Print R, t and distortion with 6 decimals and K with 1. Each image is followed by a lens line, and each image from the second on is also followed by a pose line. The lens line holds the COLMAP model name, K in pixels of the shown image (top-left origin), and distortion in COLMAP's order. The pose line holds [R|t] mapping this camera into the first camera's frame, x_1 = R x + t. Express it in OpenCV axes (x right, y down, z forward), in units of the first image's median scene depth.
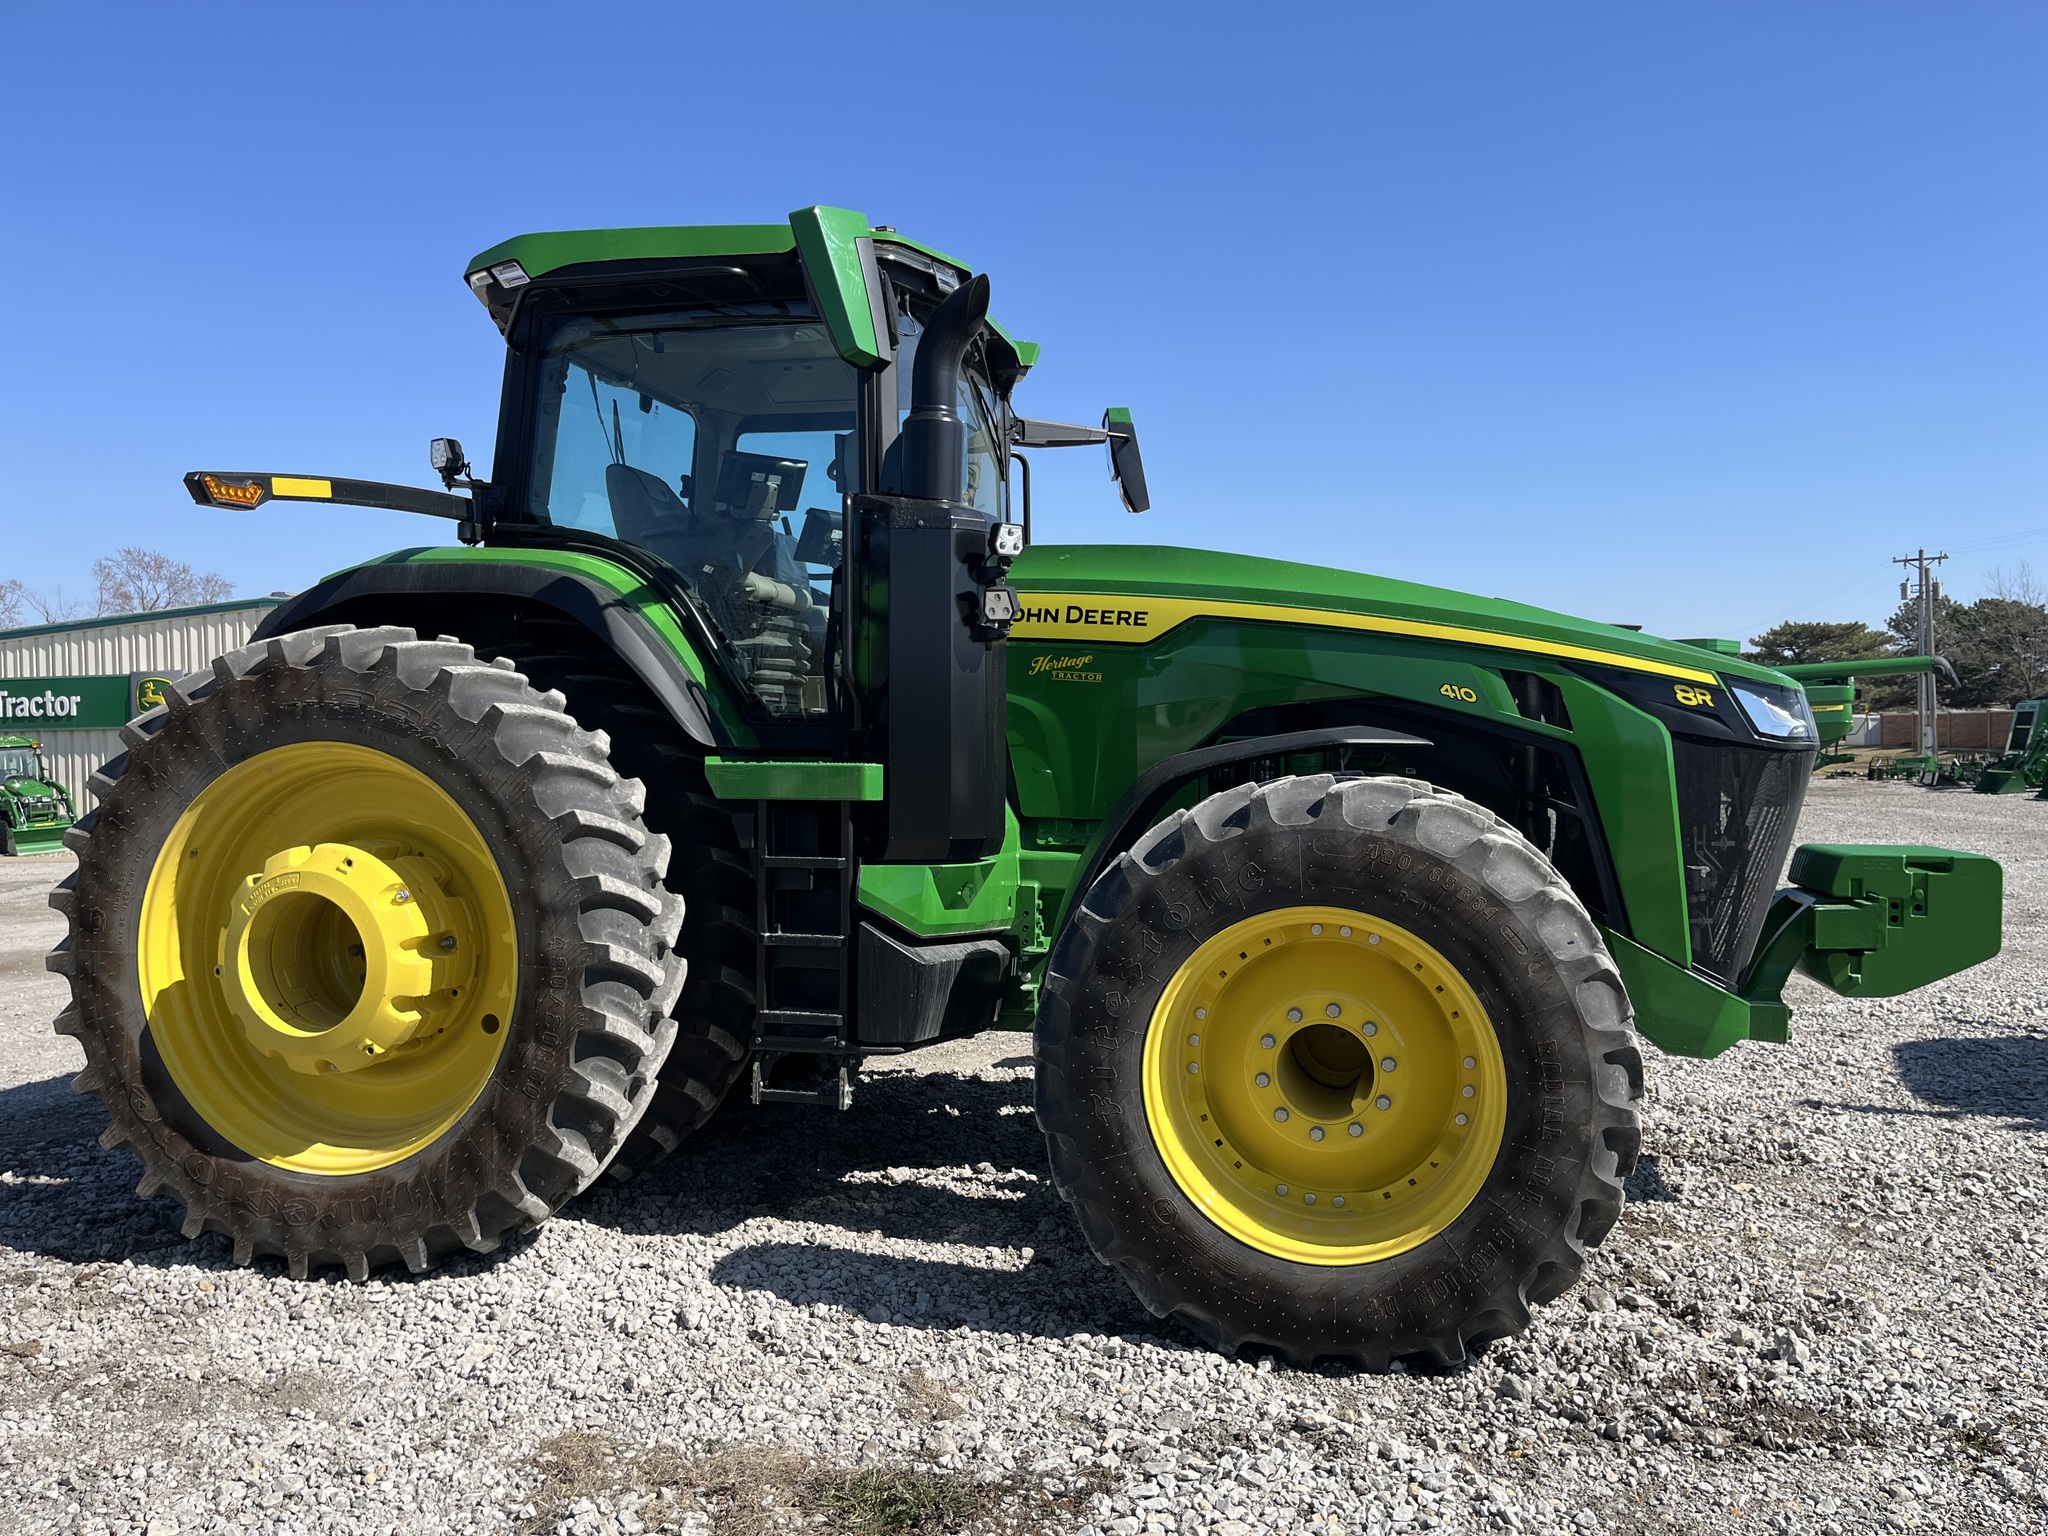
lens RADIAL K [[1558.7, 0, 1045.6], [0, 1558.7, 769.5], [0, 0, 1]] dist [0.052046, -0.070002]
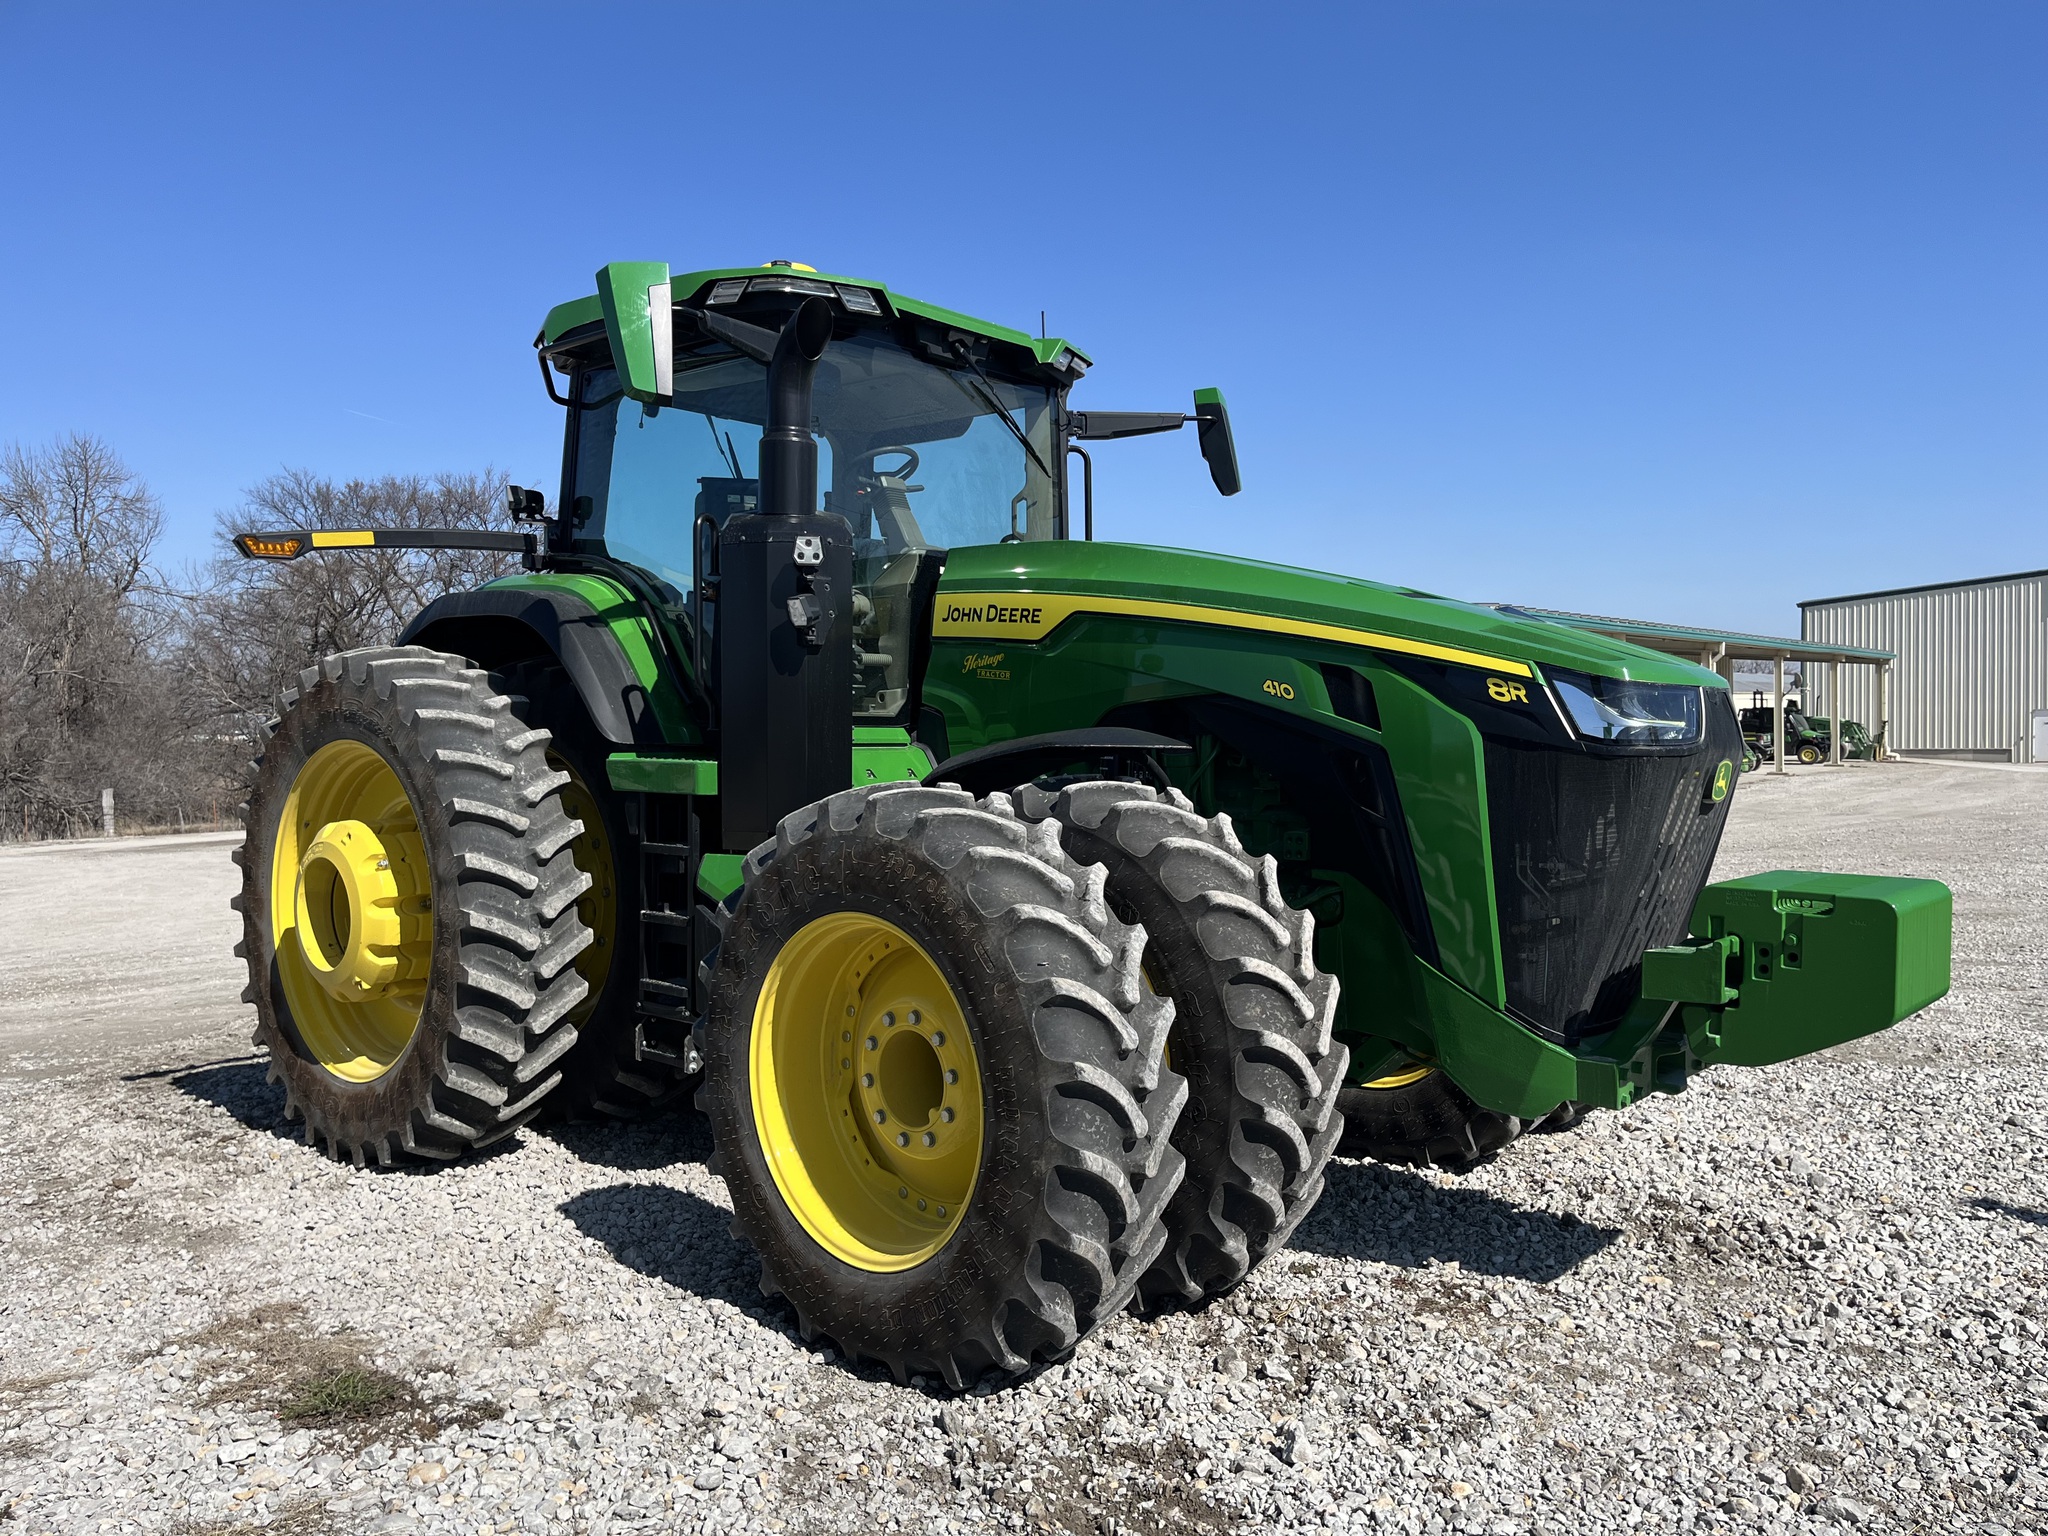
lens RADIAL K [[1554.9, 0, 1024.0], [0, 1554.9, 768.0], [0, 0, 1]] dist [0.011741, 0.003528]
pose [[0.887387, 0.012279, -0.460863, 0.586851], [-0.006514, 0.999879, 0.014099, -0.015721], [0.460980, -0.009509, 0.887359, 0.133854]]
